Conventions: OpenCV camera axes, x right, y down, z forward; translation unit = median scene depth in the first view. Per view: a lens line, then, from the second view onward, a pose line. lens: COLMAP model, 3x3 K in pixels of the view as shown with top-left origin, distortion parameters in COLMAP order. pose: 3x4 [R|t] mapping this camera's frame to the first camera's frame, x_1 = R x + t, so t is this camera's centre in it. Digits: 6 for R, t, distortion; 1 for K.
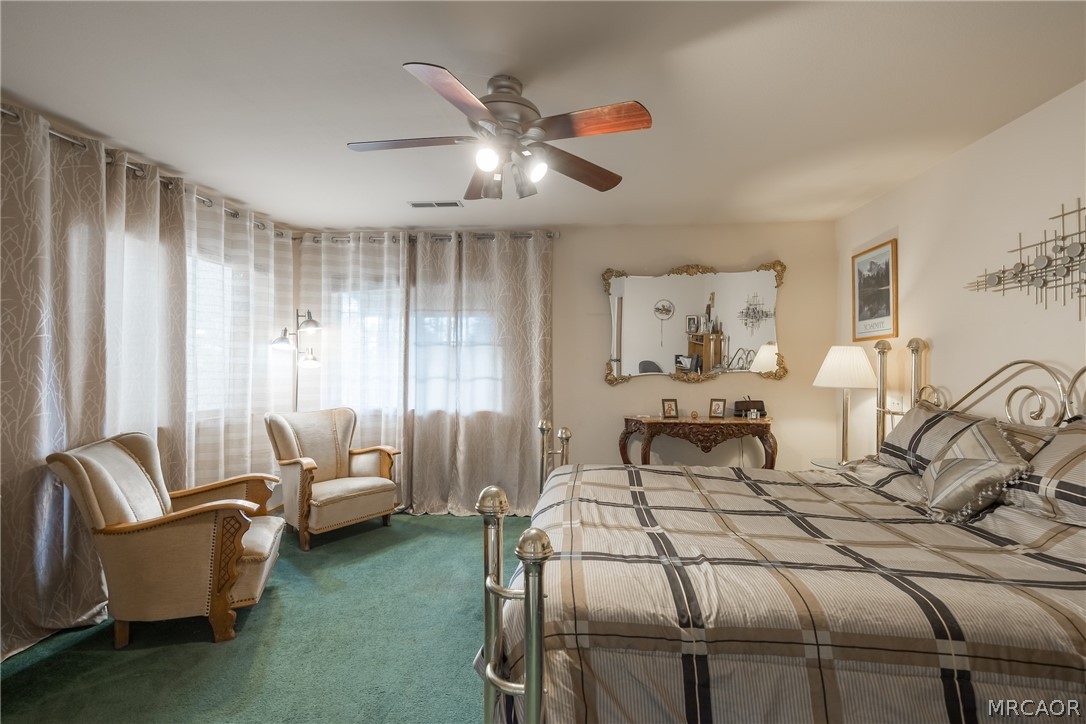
lens RADIAL K [[481.4, 0, 542.0], [0, 481.4, 367.1], [0, 0, 1]] dist [-0.001416, -0.000340]
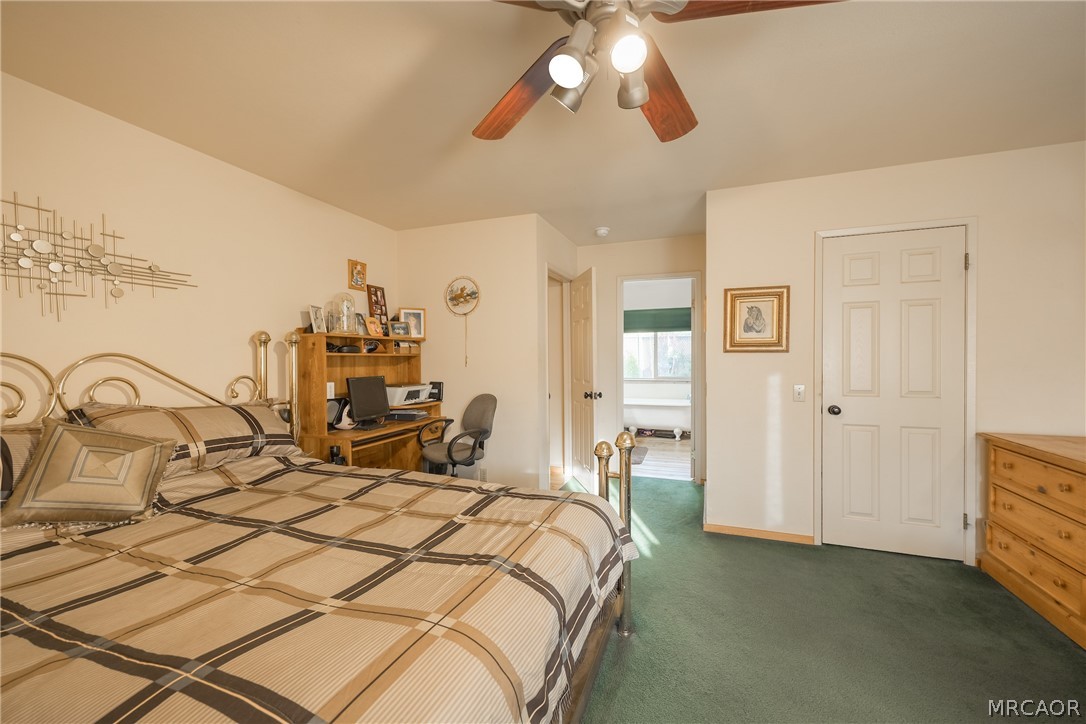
lens RADIAL K [[438.3, 0, 527.0], [0, 438.3, 357.5], [0, 0, 1]] dist [-0.000616, -0.000119]
pose [[-0.952136, 0.003008, 0.305659, -0.104997], [0.002816, 0.999995, -0.001068, -0.000044], [-0.305661, -0.000156, -0.952141, 1.050831]]
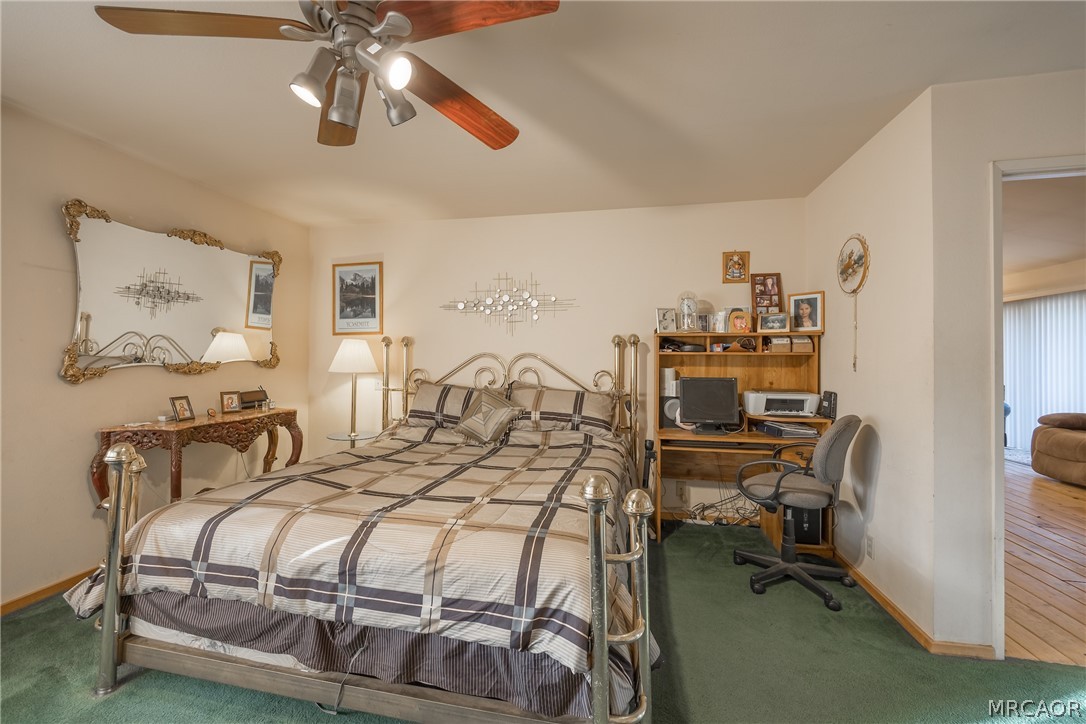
lens RADIAL K [[438.3, 0, 527.0], [0, 438.3, 357.5], [0, 0, 1]] dist [-0.000616, -0.000119]
pose [[0.146202, -0.002484, 0.989252, -0.445642], [-0.004170, 0.999986, 0.003127, -0.002069], [-0.989246, -0.004582, 0.146189, 0.427241]]
